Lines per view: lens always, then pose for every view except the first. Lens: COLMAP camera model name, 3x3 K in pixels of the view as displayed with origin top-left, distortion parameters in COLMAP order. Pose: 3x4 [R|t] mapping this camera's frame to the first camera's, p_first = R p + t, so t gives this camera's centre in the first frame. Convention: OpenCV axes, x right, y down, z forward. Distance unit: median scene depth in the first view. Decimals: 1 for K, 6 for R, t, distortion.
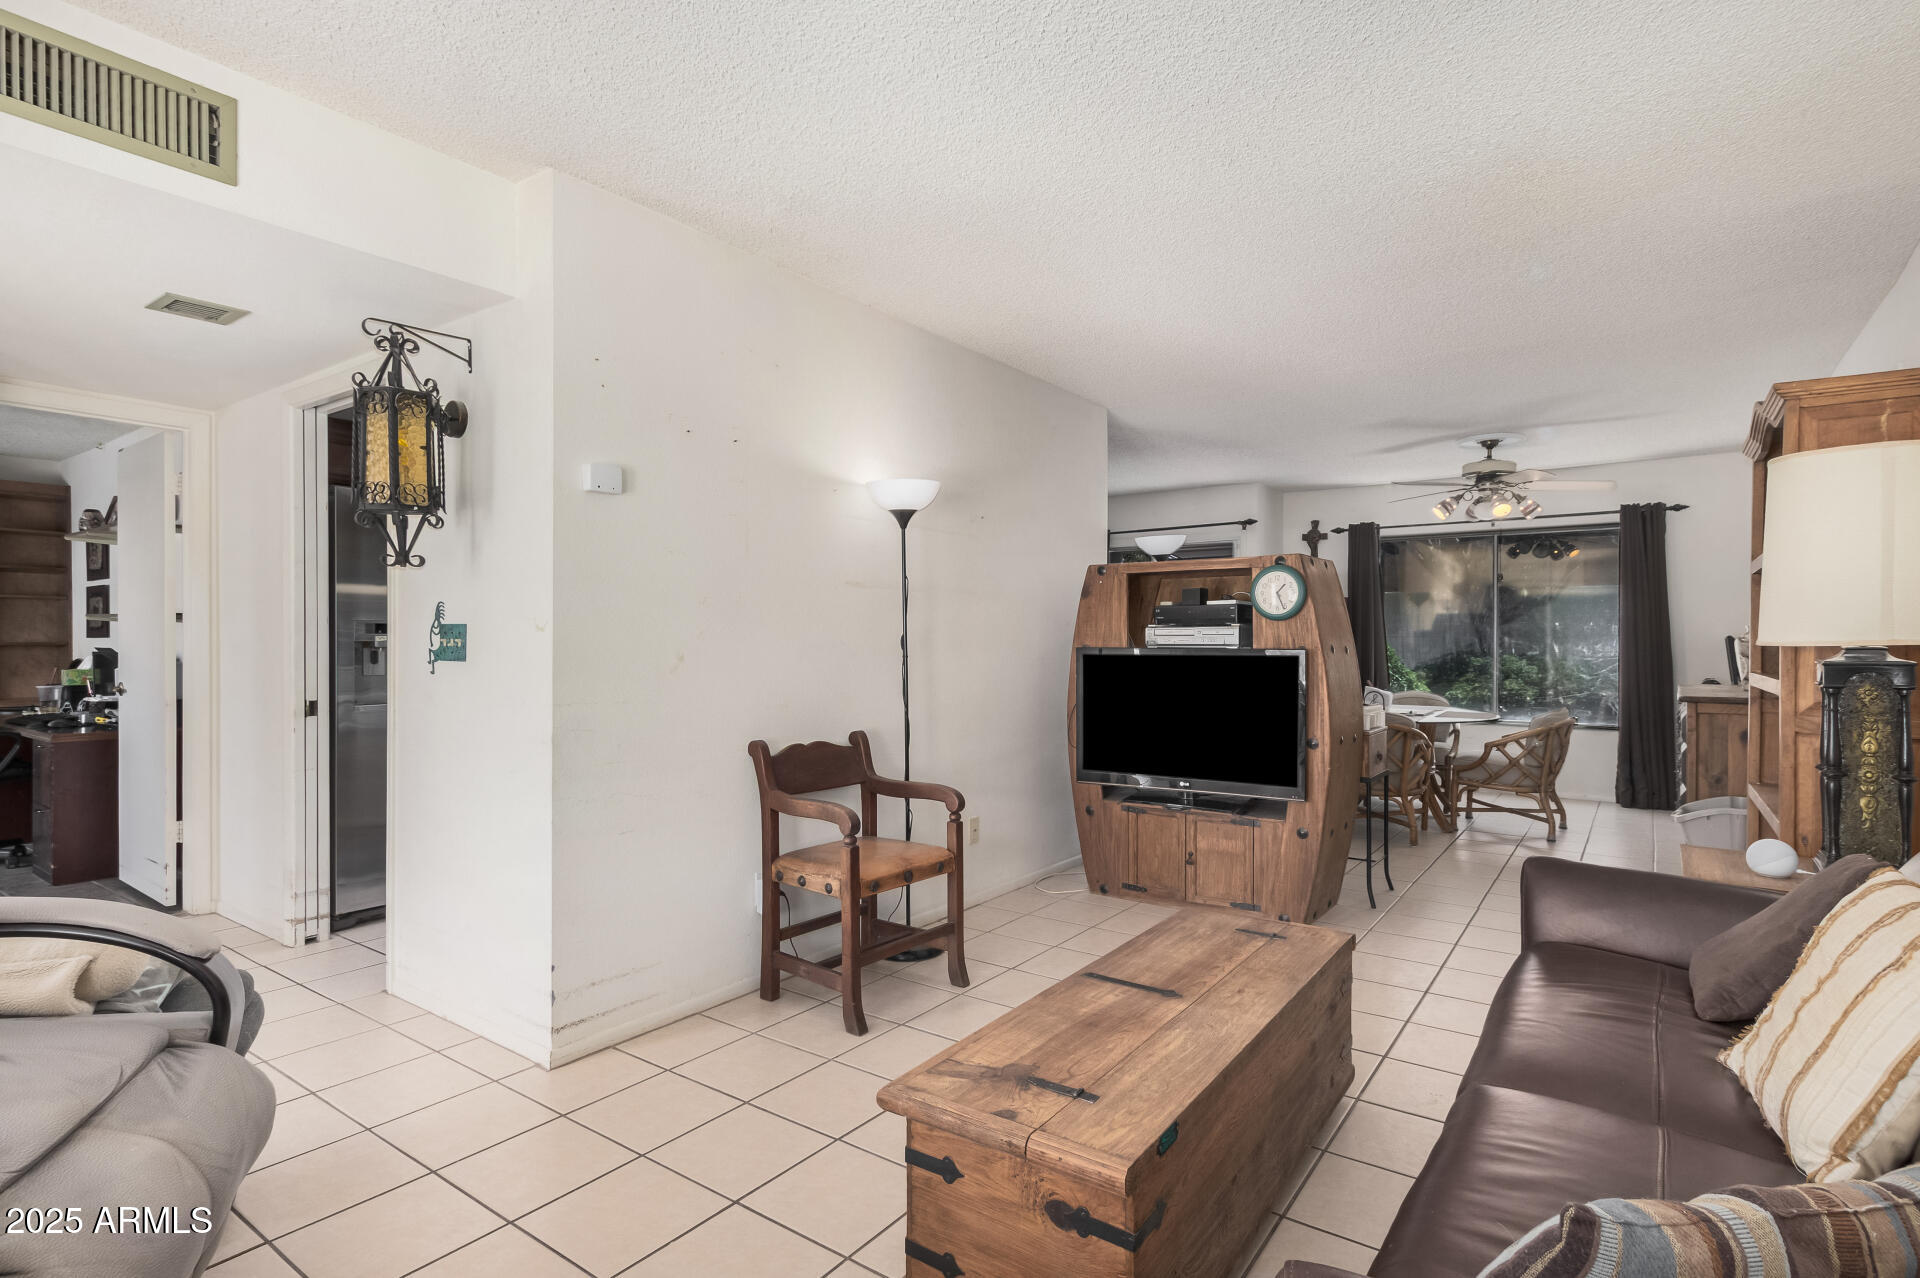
lens RADIAL K [[969.9, 0, 957.1], [0, 969.9, 640.3], [0, 0, 1]] dist [-0.003243, 0.000007]
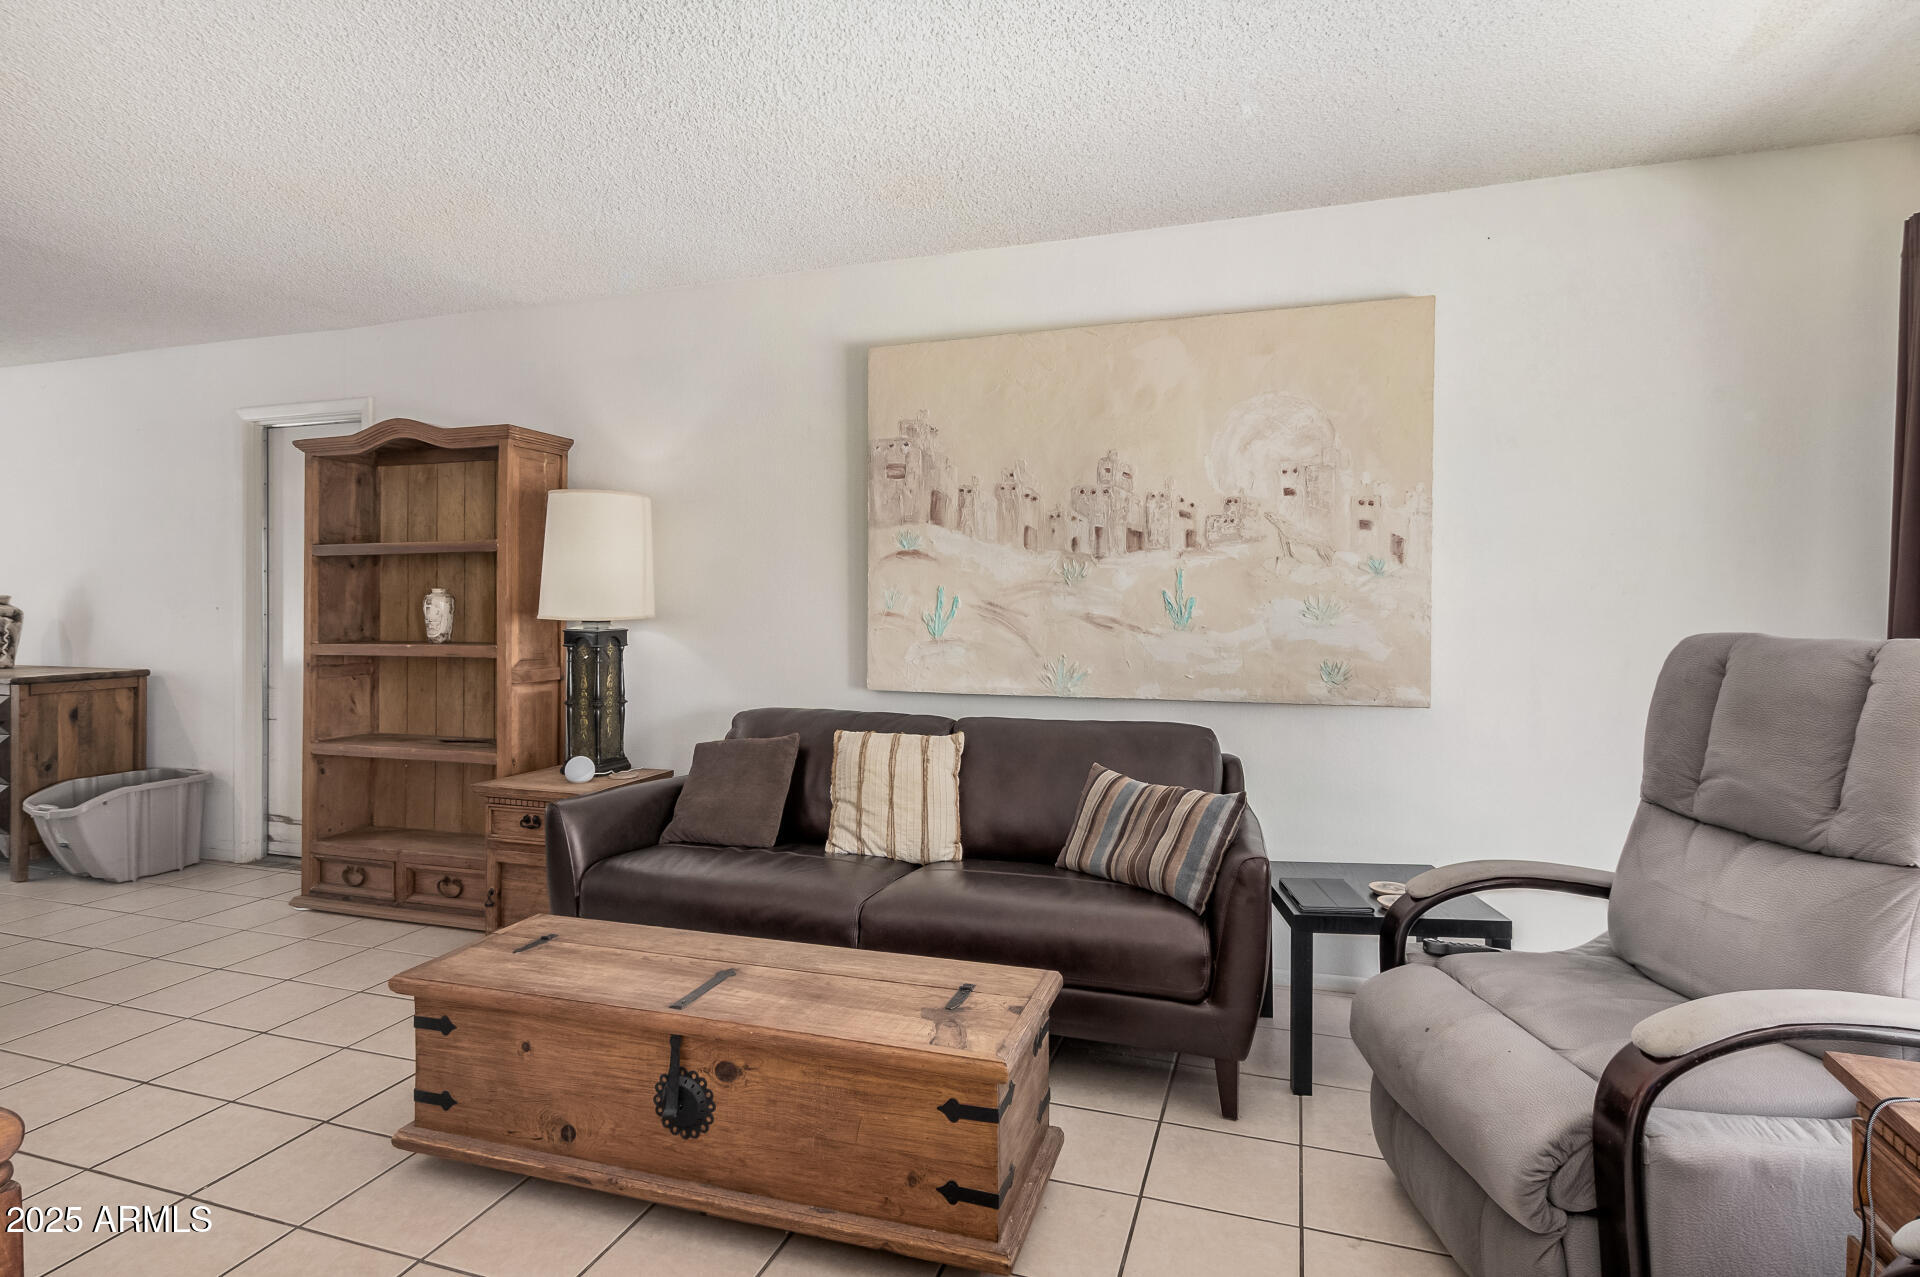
lens RADIAL K [[969.9, 0, 966.5], [0, 969.9, 634.3], [0, 0, 1]] dist [-0.003243, 0.000007]
pose [[-0.289791, -0.034570, 0.956465, -0.787669], [0.001662, 0.999328, 0.036623, -0.030249], [-0.957088, 0.012203, -0.289539, 1.003016]]
